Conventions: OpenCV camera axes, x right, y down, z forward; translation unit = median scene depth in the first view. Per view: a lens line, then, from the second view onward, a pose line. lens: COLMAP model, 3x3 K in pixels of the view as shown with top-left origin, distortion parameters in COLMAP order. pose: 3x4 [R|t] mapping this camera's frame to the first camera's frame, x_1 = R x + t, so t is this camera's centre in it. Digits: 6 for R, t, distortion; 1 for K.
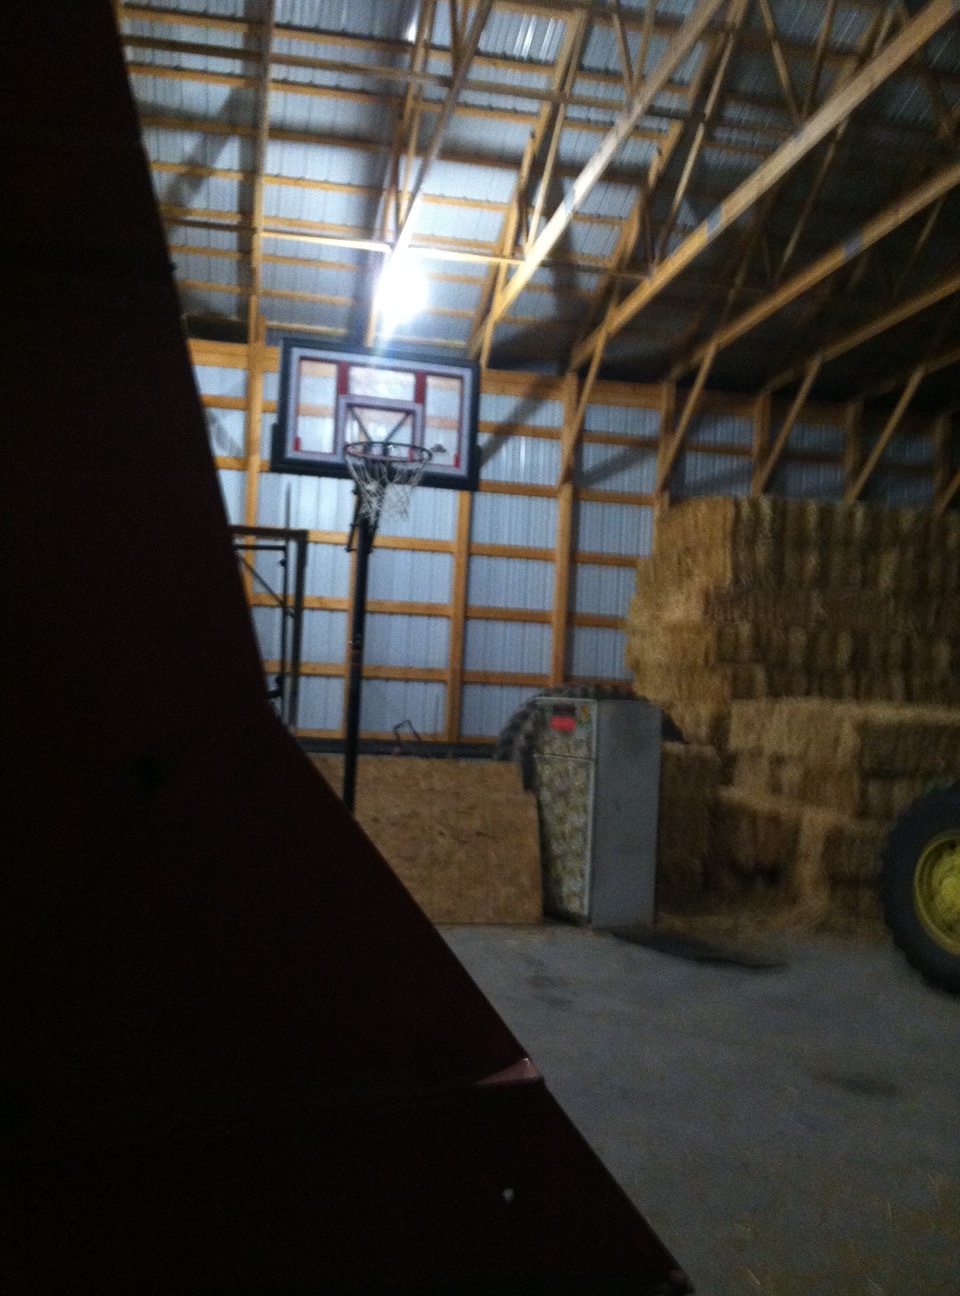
lens RADIAL K [[1235.1, 0, 482.6], [0, 1235.1, 642.1], [0, 0, 1]] dist [-0.078758, 0.000000]
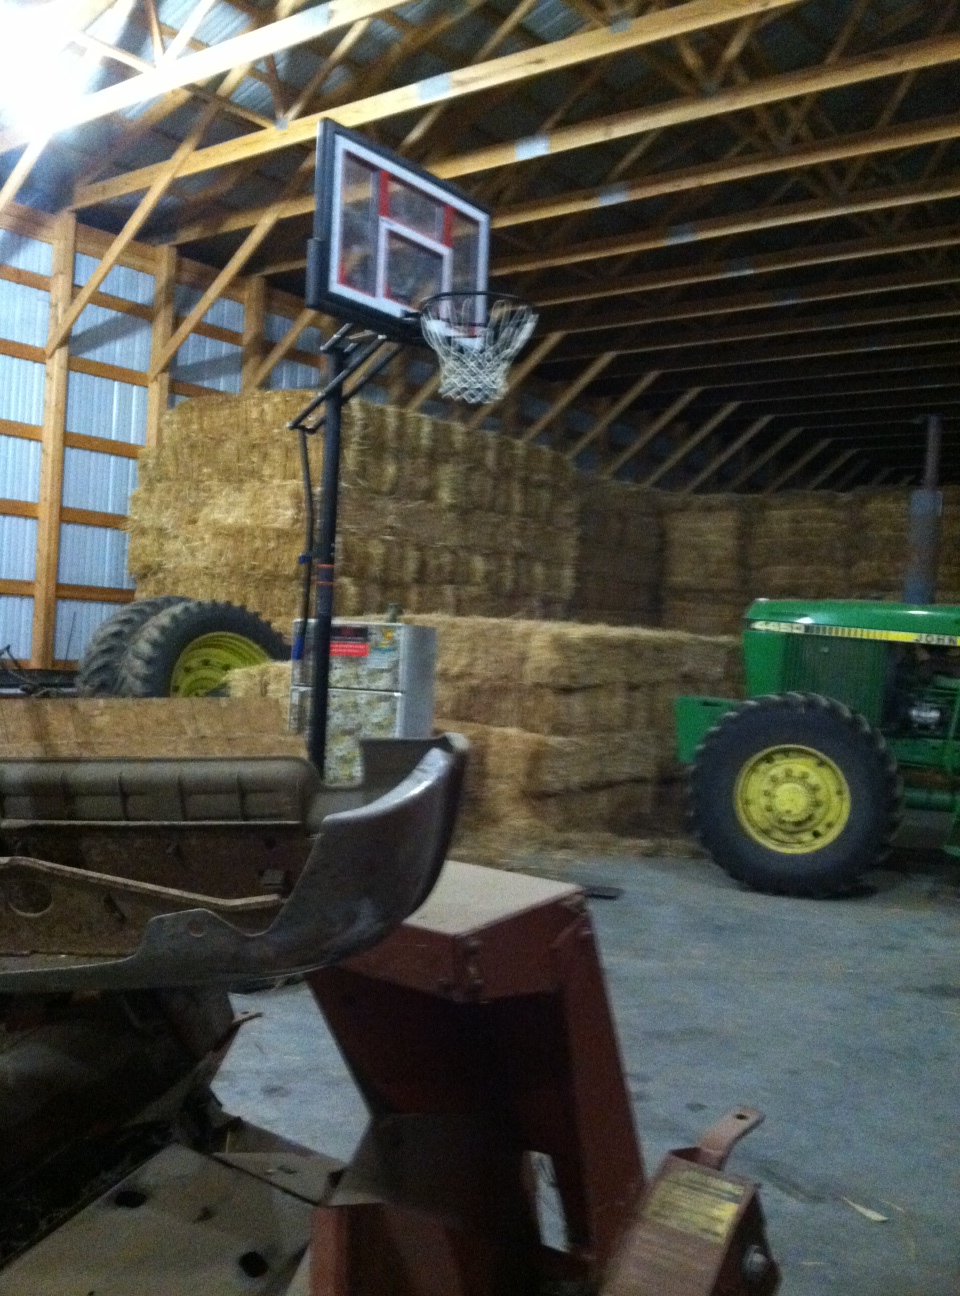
lens RADIAL K [[1235.1, 0, 478.5], [0, 1235.1, 659.5], [0, 0, 1]] dist [-0.078758, 0.000000]
pose [[0.710452, -0.032077, 0.703014, -0.365317], [-0.040476, 0.995444, 0.086325, -0.003496], [-0.702581, -0.089785, 0.705917, 0.257695]]
